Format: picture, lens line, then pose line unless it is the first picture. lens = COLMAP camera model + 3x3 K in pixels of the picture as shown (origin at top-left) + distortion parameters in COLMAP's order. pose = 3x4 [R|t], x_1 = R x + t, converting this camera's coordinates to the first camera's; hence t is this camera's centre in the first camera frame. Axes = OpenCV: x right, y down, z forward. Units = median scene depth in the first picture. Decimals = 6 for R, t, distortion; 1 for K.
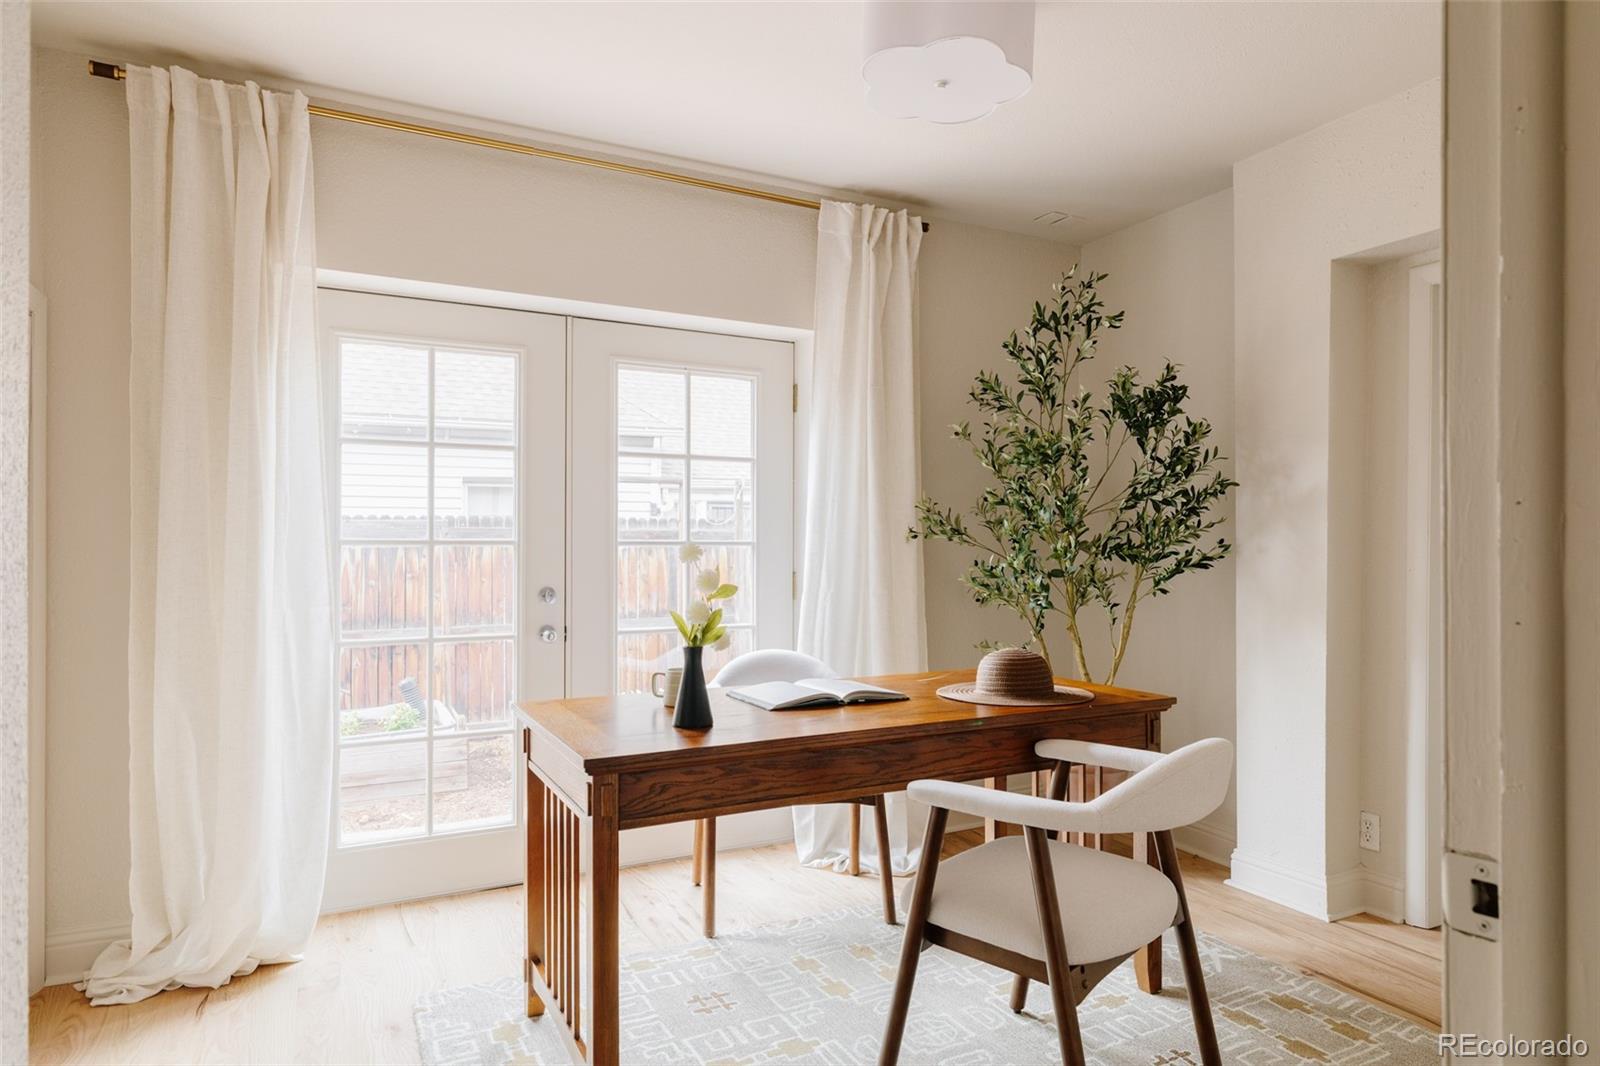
lens RADIAL K [[936.1, 0, 813.7], [0, 936.1, 544.0], [0, 0, 1]] dist [0.003378, -0.002582]
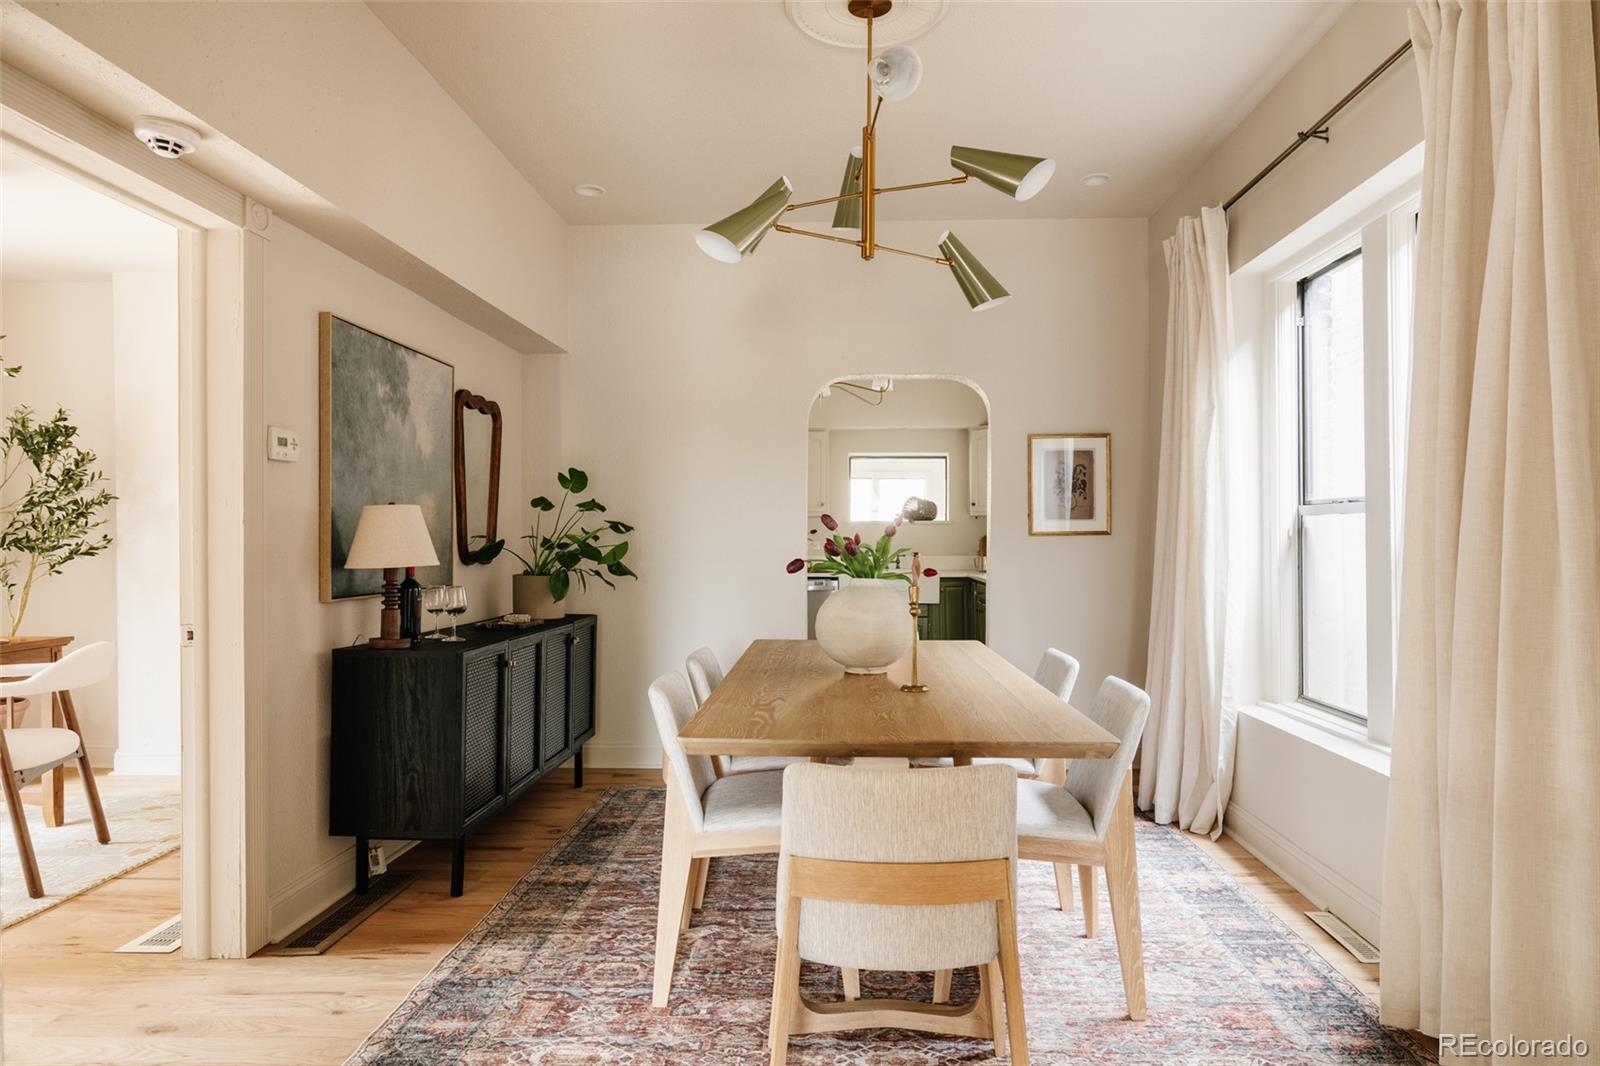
lens RADIAL K [[936.1, 0, 810.0], [0, 936.1, 542.6], [0, 0, 1]] dist [0.003378, -0.002582]
pose [[0.489926, -0.007504, 0.871731, -0.290854], [-0.000028, 0.999963, 0.008624, -0.005724], [-0.871764, -0.004250, 0.489908, -0.652772]]
